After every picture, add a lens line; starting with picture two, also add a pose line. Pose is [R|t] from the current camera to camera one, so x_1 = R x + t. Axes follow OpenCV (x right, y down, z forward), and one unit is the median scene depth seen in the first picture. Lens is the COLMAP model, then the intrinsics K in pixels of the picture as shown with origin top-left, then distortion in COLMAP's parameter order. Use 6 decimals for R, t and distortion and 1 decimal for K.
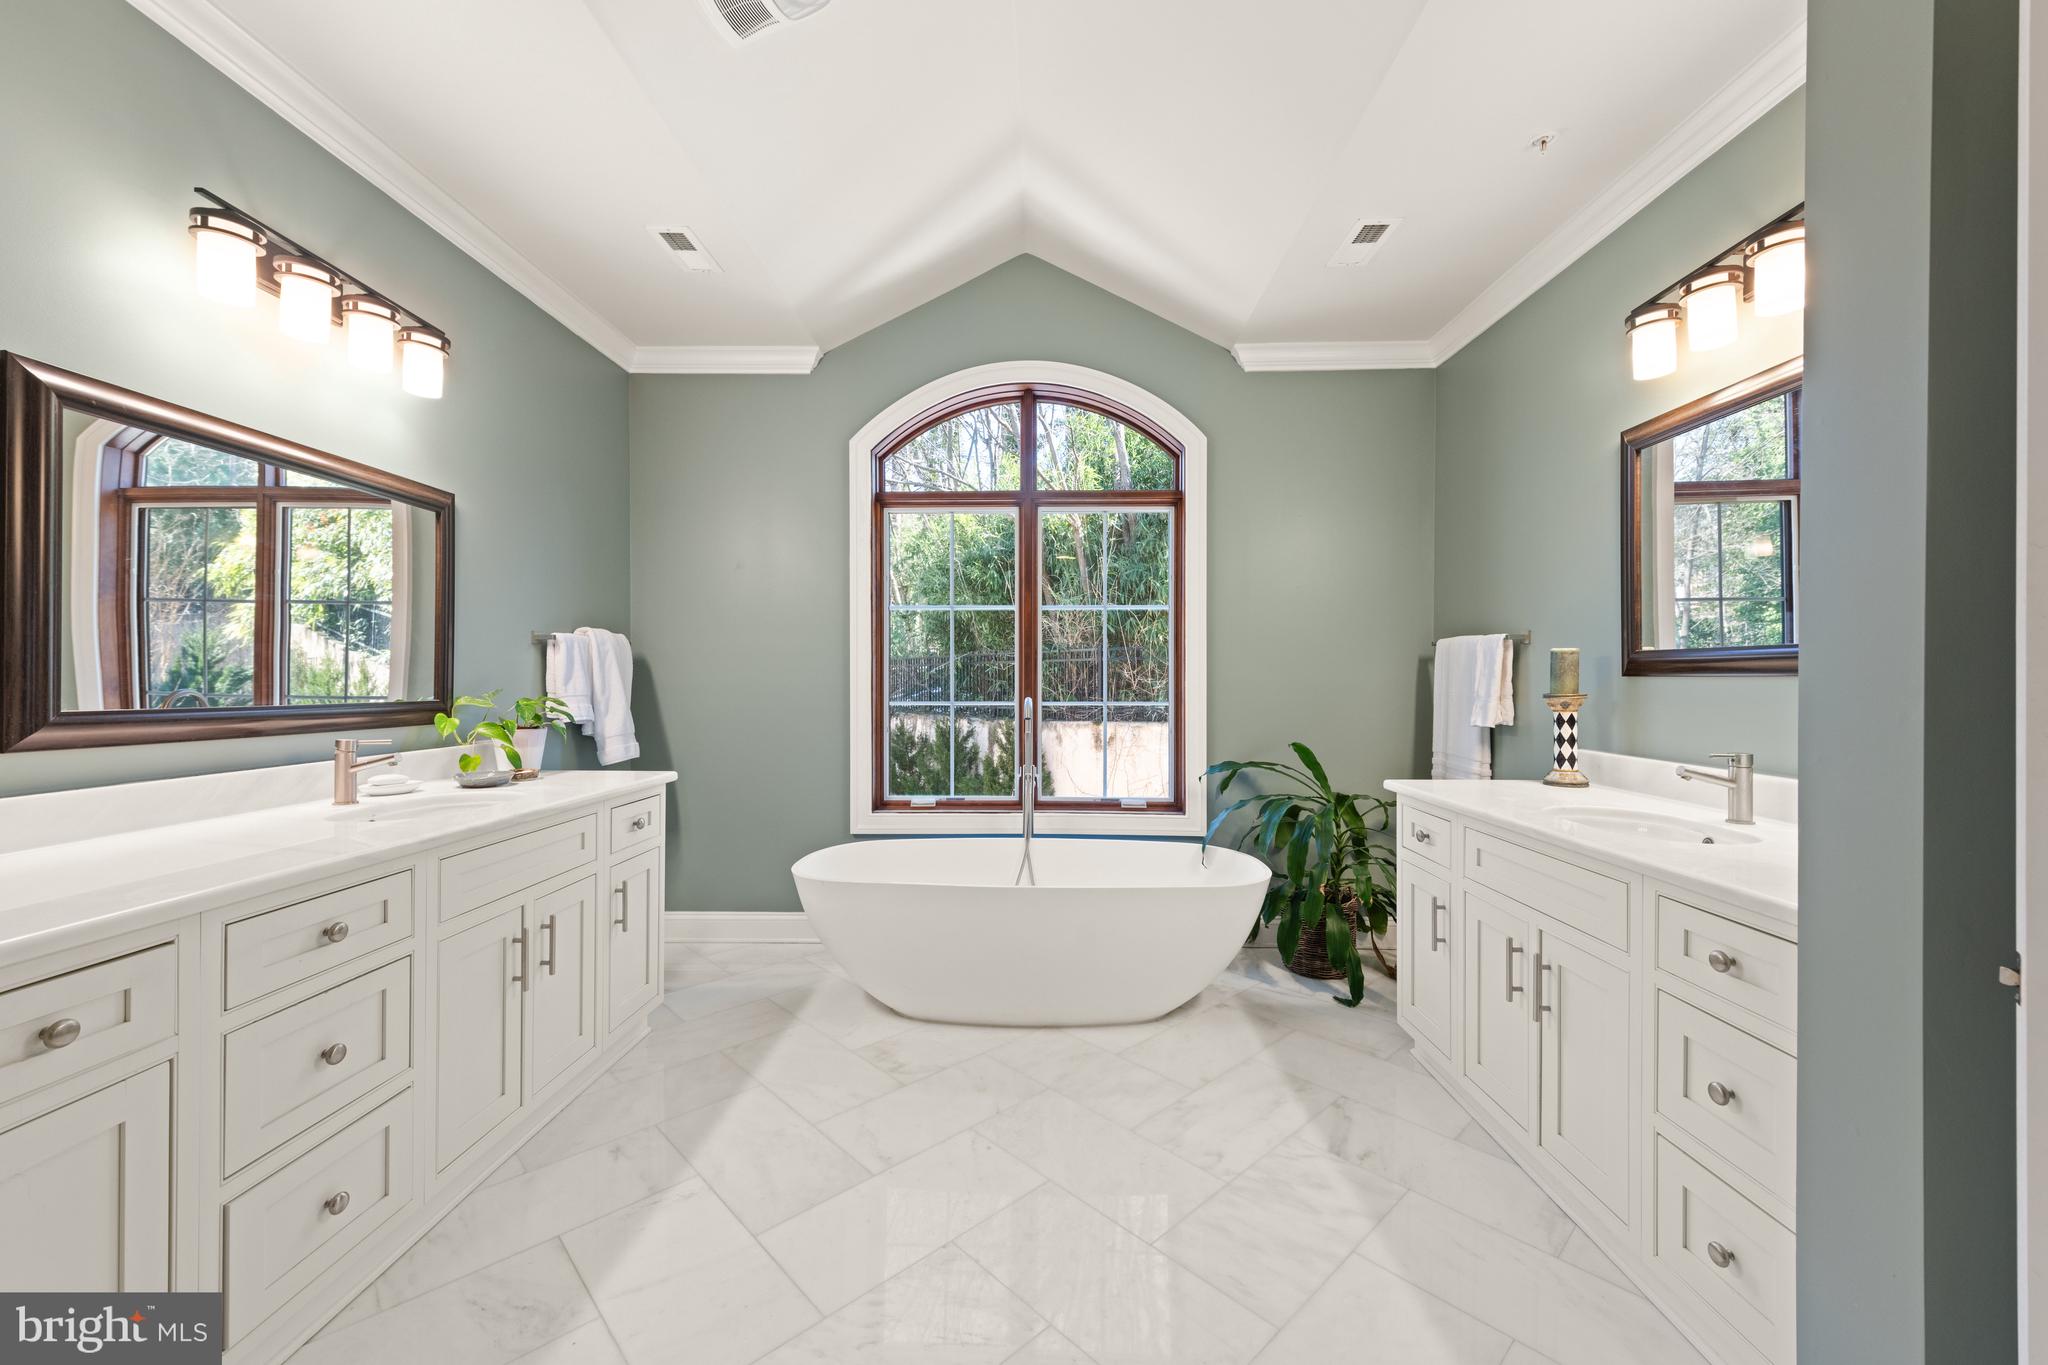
lens RADIAL K [[814.2, 0, 1032.3], [0, 814.2, 674.6], [0, 0, 1]] dist [0.002818, 0.000034]
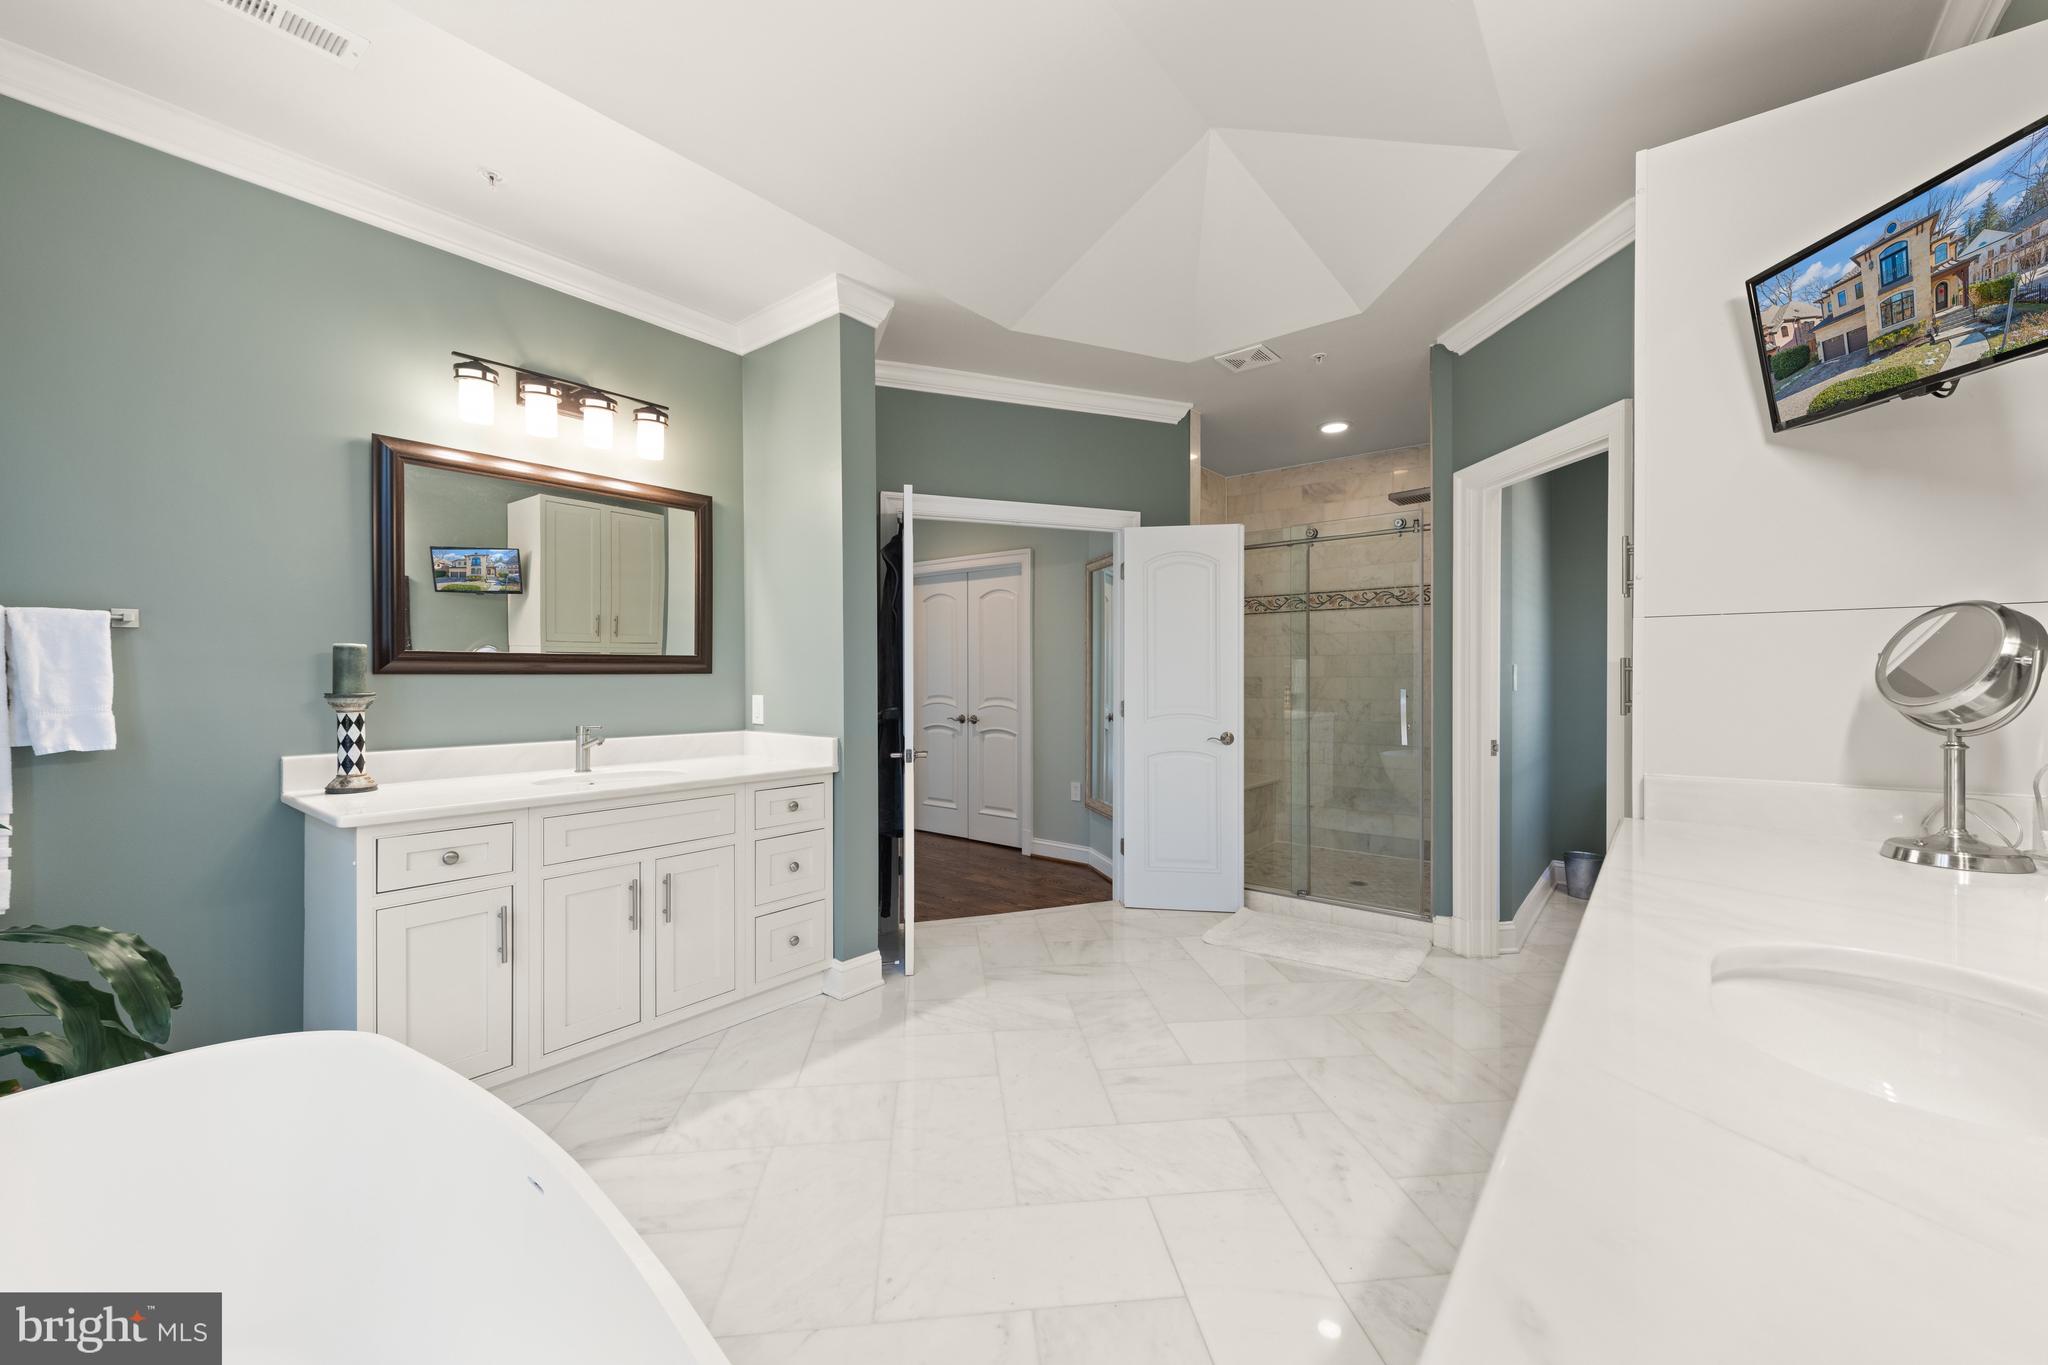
lens RADIAL K [[814.2, 0, 1032.3], [0, 814.2, 674.6], [0, 0, 1]] dist [0.002818, 0.000034]
pose [[-0.803770, -0.000772, 0.594939, -0.613600], [-0.003079, 0.999991, -0.002862, 0.003648], [-0.594932, -0.004132, -0.803766, 1.518355]]
